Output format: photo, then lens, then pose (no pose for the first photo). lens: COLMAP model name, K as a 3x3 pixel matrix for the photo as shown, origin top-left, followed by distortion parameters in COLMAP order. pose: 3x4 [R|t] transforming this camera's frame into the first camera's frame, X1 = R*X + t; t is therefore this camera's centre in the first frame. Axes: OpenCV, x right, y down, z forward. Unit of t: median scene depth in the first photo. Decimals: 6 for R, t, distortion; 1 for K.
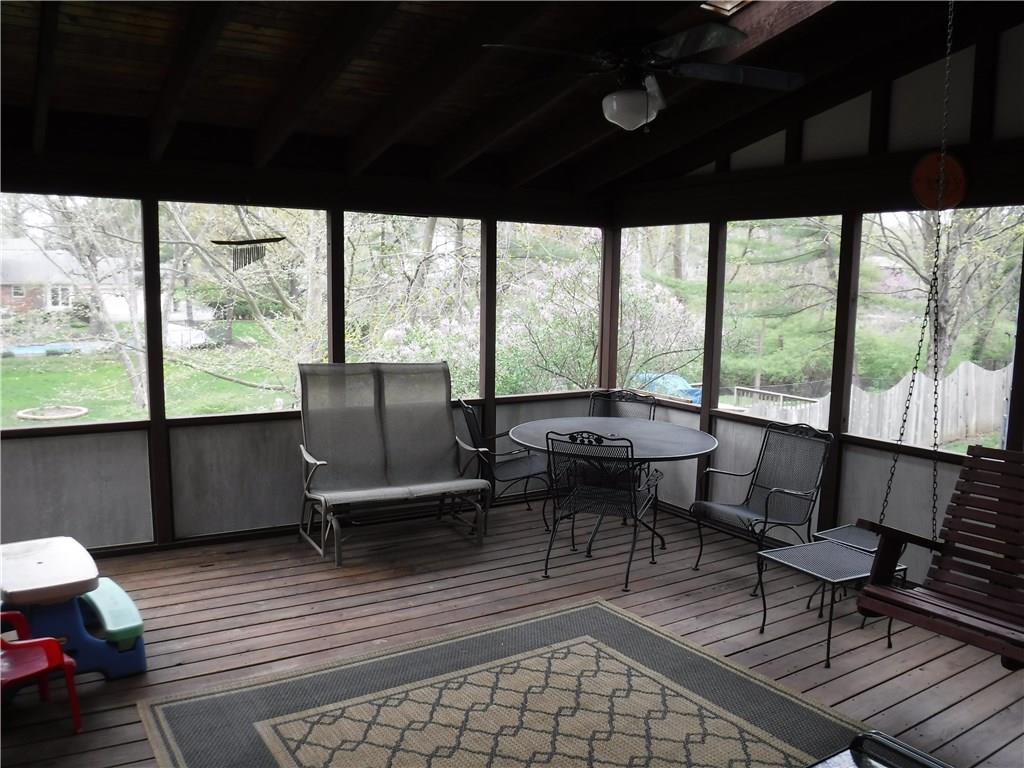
lens RADIAL K [[821.2, 0, 512.0], [0, 821.2, 384.0], [0, 0, 1]] dist [-0.102453, 0.018233]
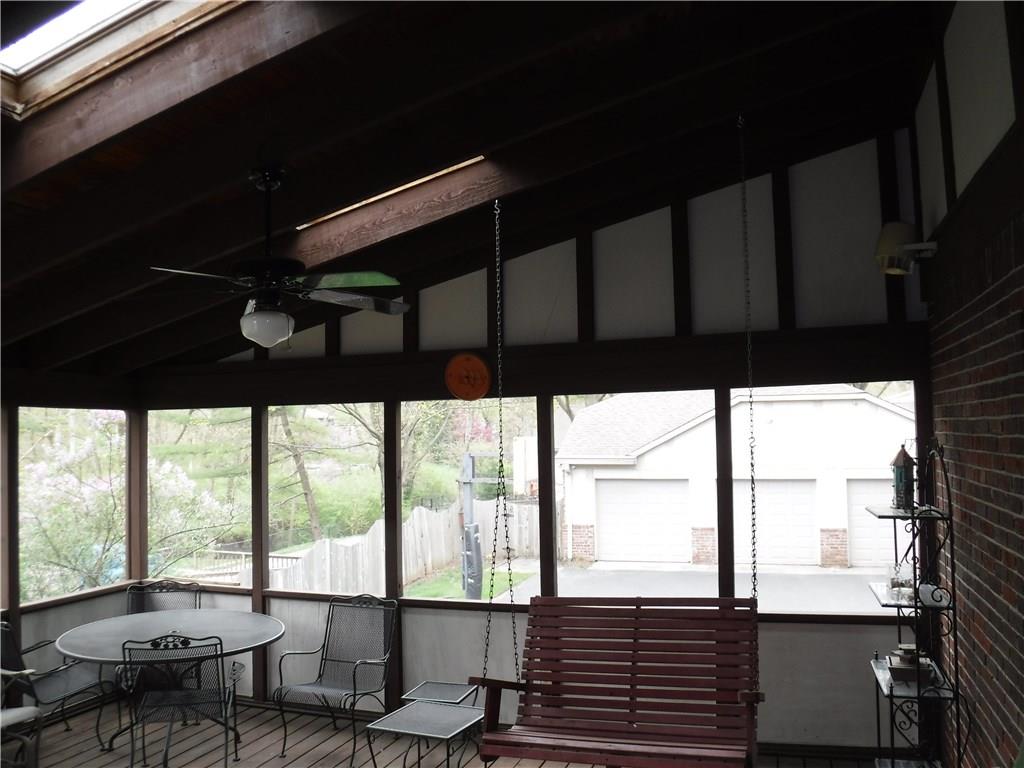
lens RADIAL K [[821.2, 0, 512.0], [0, 821.2, 384.0], [0, 0, 1]] dist [-0.102453, 0.018233]
pose [[0.786228, 0.007032, 0.617896, -0.156771], [0.109263, 0.982598, -0.150211, -0.041644], [-0.608200, 0.185613, 0.771778, -0.007540]]
